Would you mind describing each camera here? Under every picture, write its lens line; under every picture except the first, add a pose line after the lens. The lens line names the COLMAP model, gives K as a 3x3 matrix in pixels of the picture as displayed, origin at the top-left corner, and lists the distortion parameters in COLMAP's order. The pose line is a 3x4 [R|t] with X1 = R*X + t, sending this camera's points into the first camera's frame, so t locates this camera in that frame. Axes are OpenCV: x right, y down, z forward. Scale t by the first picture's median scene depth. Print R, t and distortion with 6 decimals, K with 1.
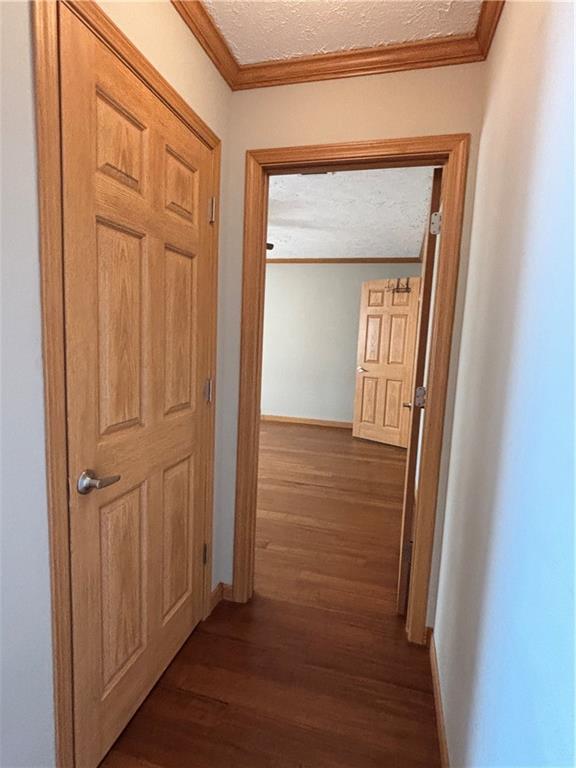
lens RADIAL K [[407.1, 0, 288.1], [0, 407.1, 385.1], [0, 0, 1]] dist [-0.003495, -0.000387]
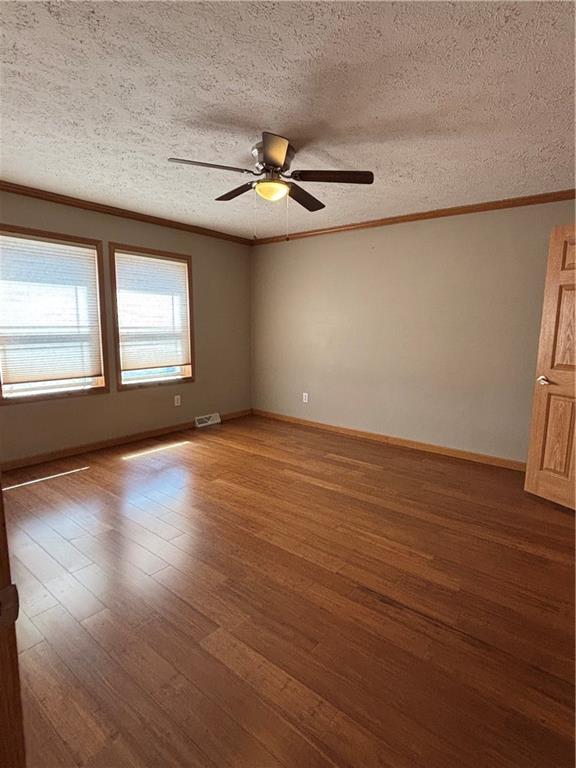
lens RADIAL K [[407.1, 0, 285.4], [0, 407.1, 385.3], [0, 0, 1]] dist [-0.003495, -0.000387]
pose [[0.908078, 0.029439, -0.417765, 0.087863], [-0.020424, 0.999452, 0.026036, -0.039897], [0.418302, -0.015110, 0.908182, 0.322306]]
